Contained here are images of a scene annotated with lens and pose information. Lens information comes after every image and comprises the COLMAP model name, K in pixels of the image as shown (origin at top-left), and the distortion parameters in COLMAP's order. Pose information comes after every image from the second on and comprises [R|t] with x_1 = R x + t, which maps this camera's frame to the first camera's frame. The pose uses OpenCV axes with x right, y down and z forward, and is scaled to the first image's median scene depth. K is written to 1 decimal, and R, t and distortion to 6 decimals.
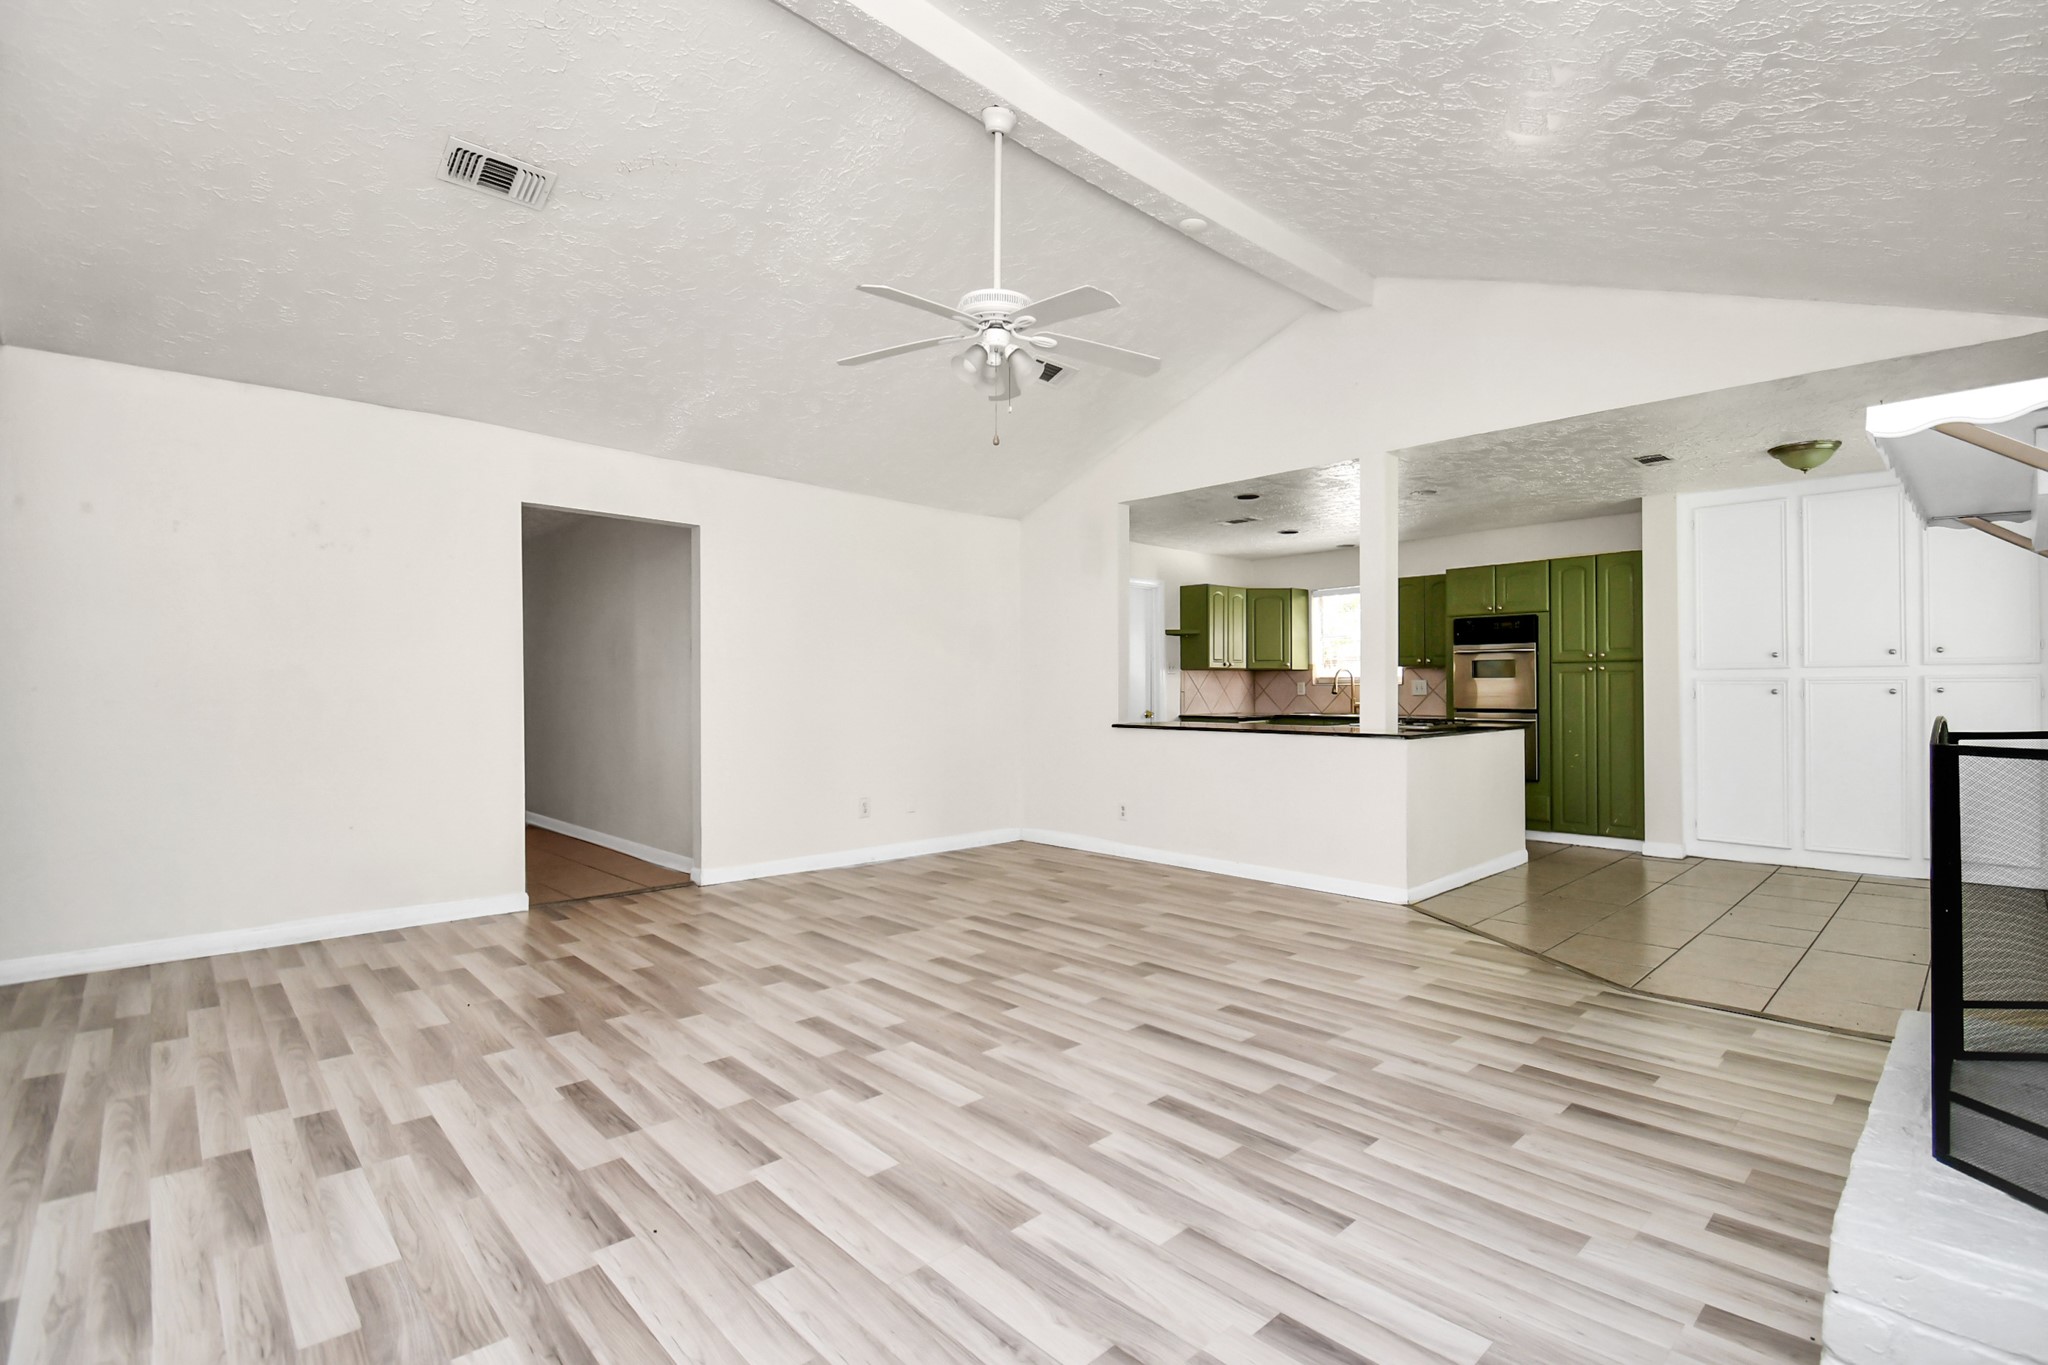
lens RADIAL K [[958.3, 0, 1030.1], [0, 958.3, 690.9], [0, 0, 1]] dist [0.023633, -0.029666]
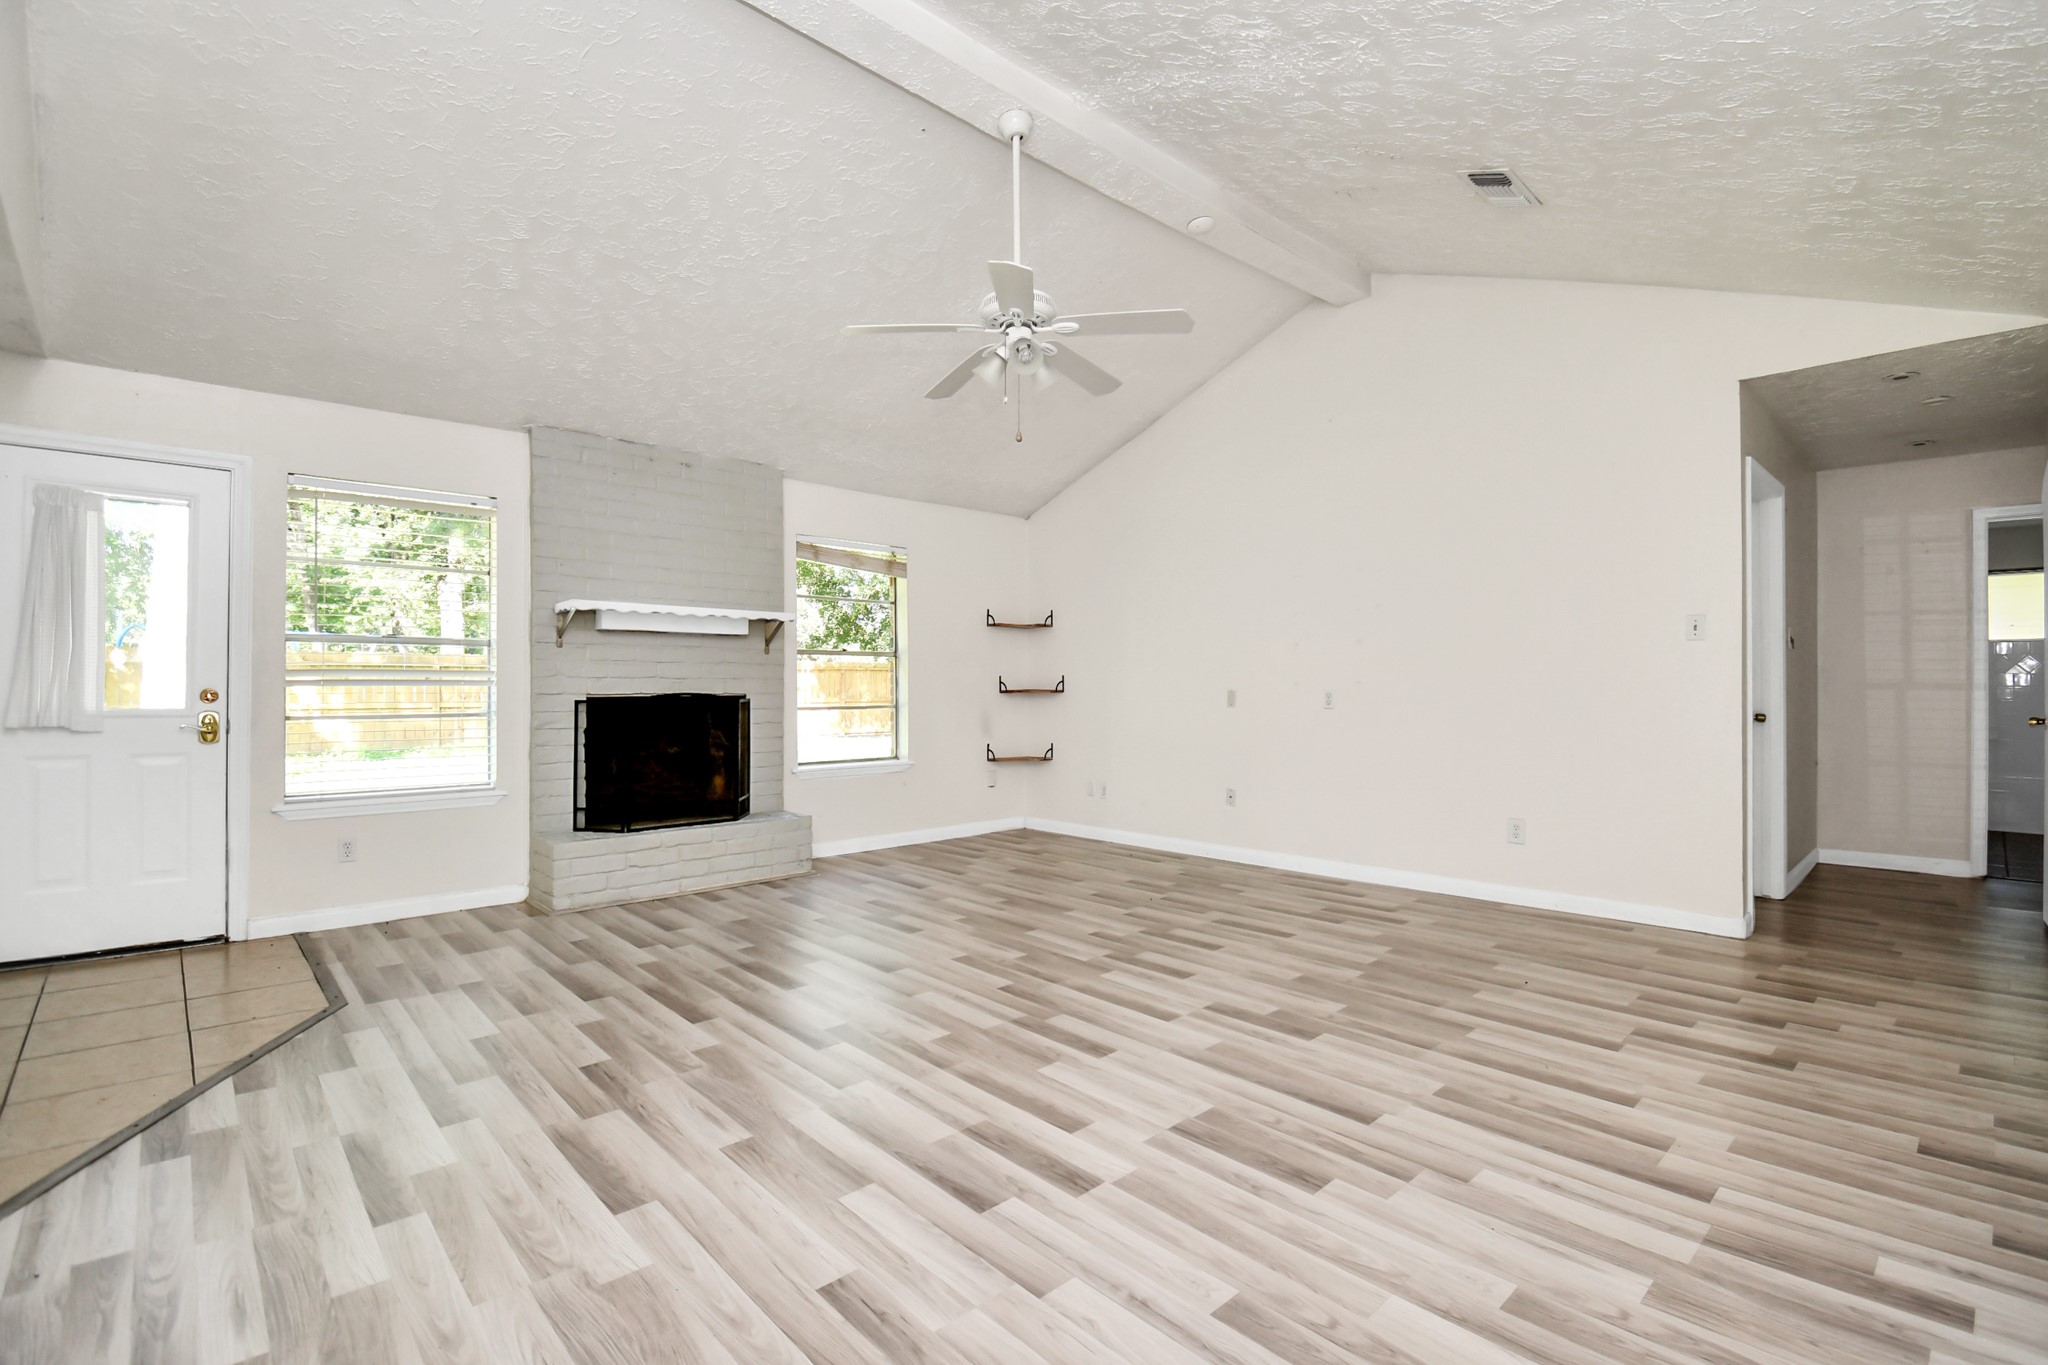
lens RADIAL K [[929.5, 0, 1076.3], [0, 929.5, 682.3], [0, 0, 1]] dist [0.011795, -0.025577]
pose [[-0.999049, 0.001048, -0.043594, -0.053444], [0.001082, 0.999999, -0.000760, 0.001973], [0.043593, -0.000807, -0.999049, 1.992697]]
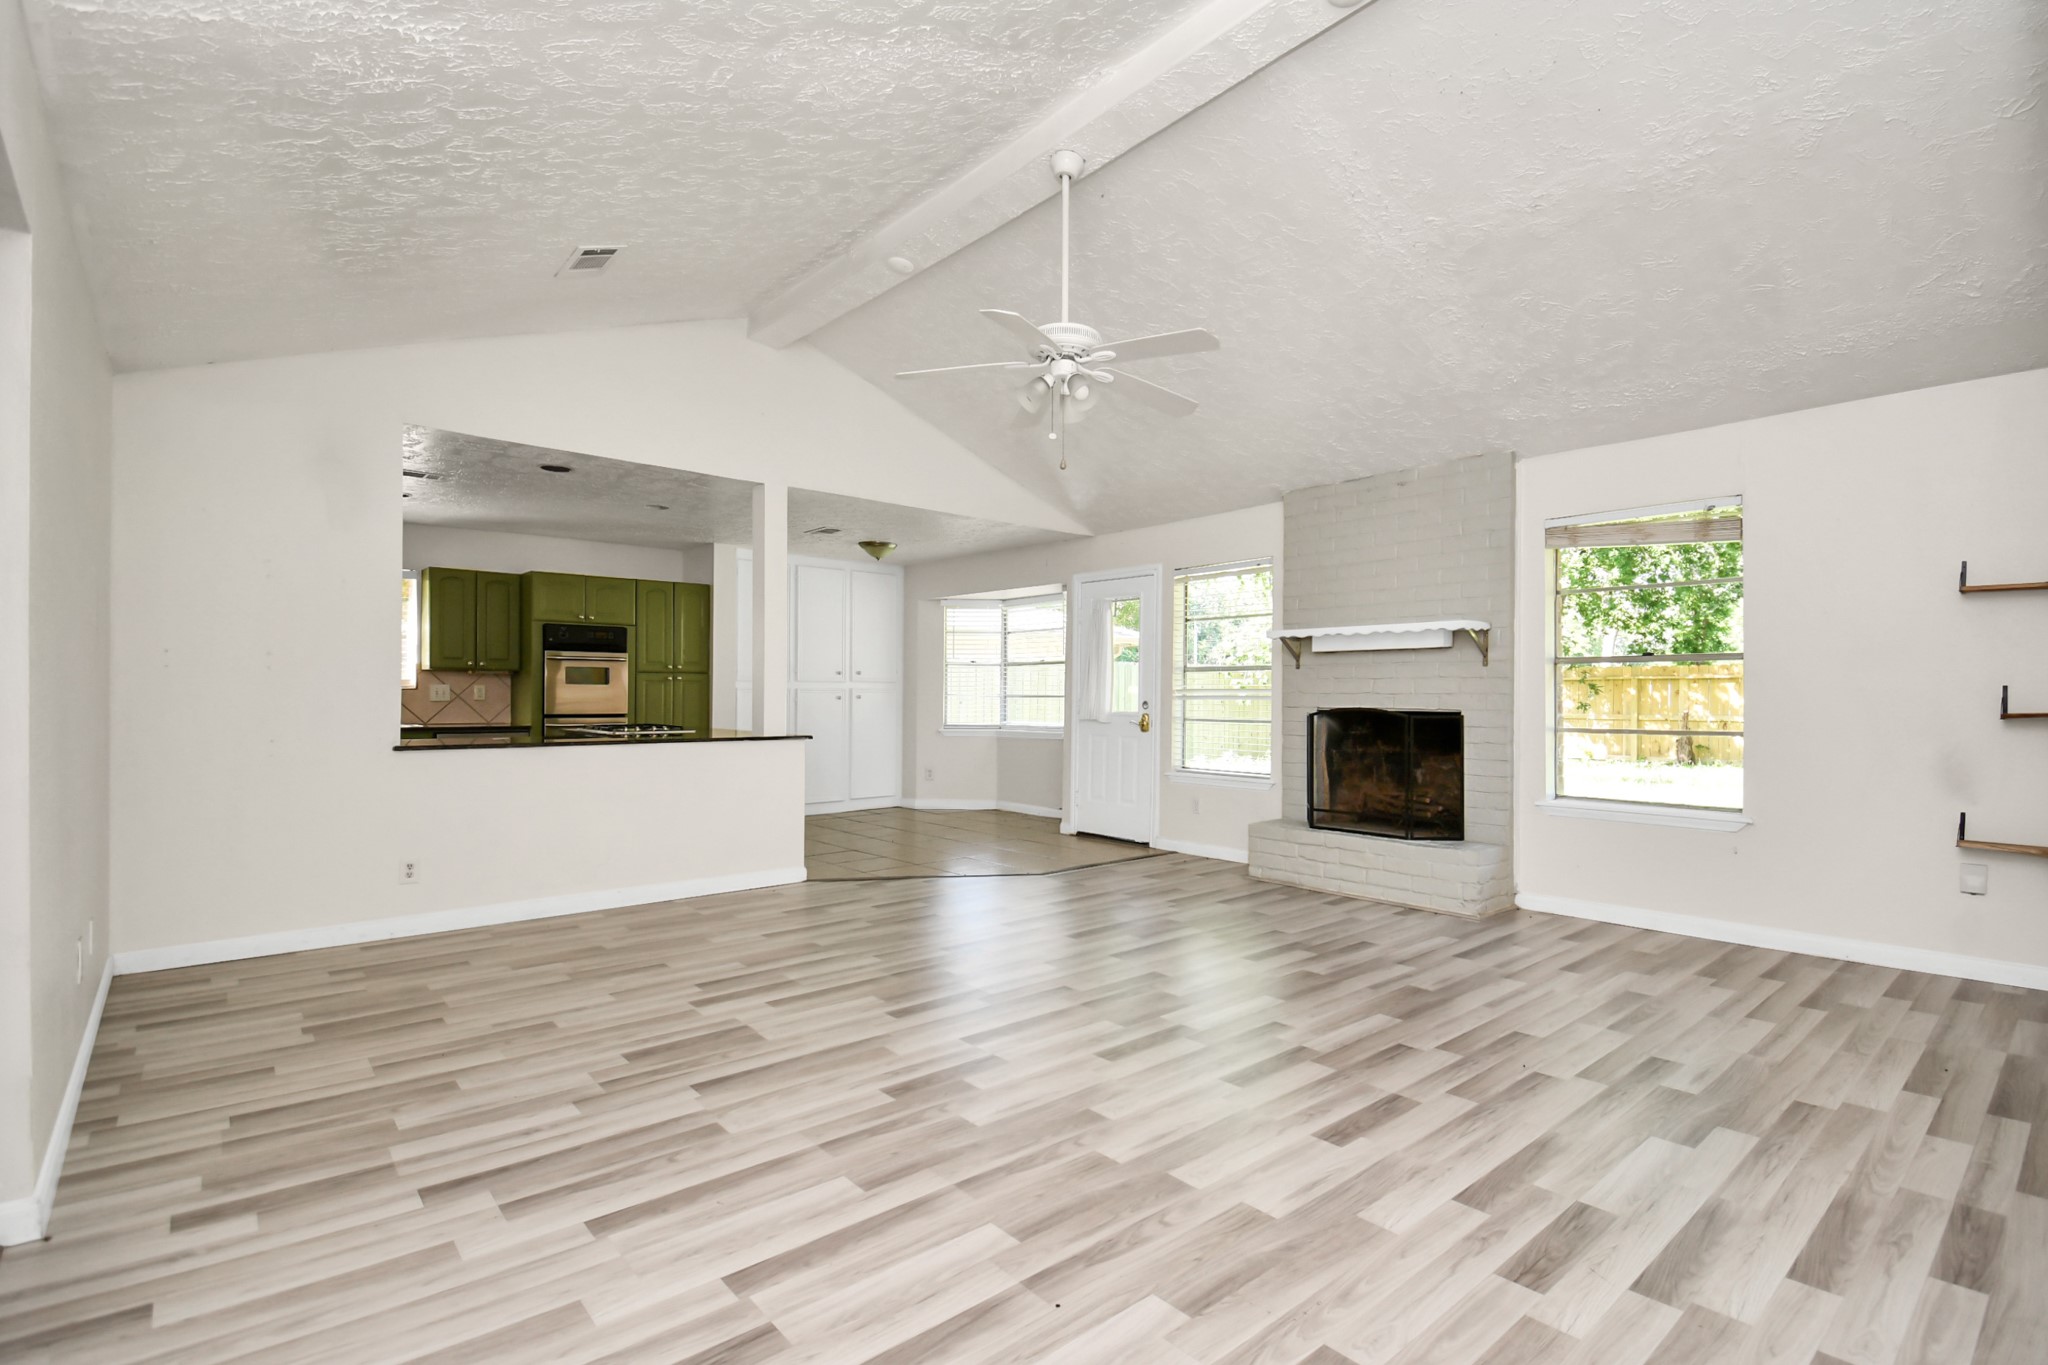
lens RADIAL K [[958.3, 0, 1030.1], [0, 958.3, 690.9], [0, 0, 1]] dist [0.023633, -0.029666]
pose [[0.029559, 0.006863, 0.999539, -1.105764], [-0.001194, 0.999976, -0.006831, 0.000026], [-0.999562, -0.000991, 0.029567, 1.004049]]
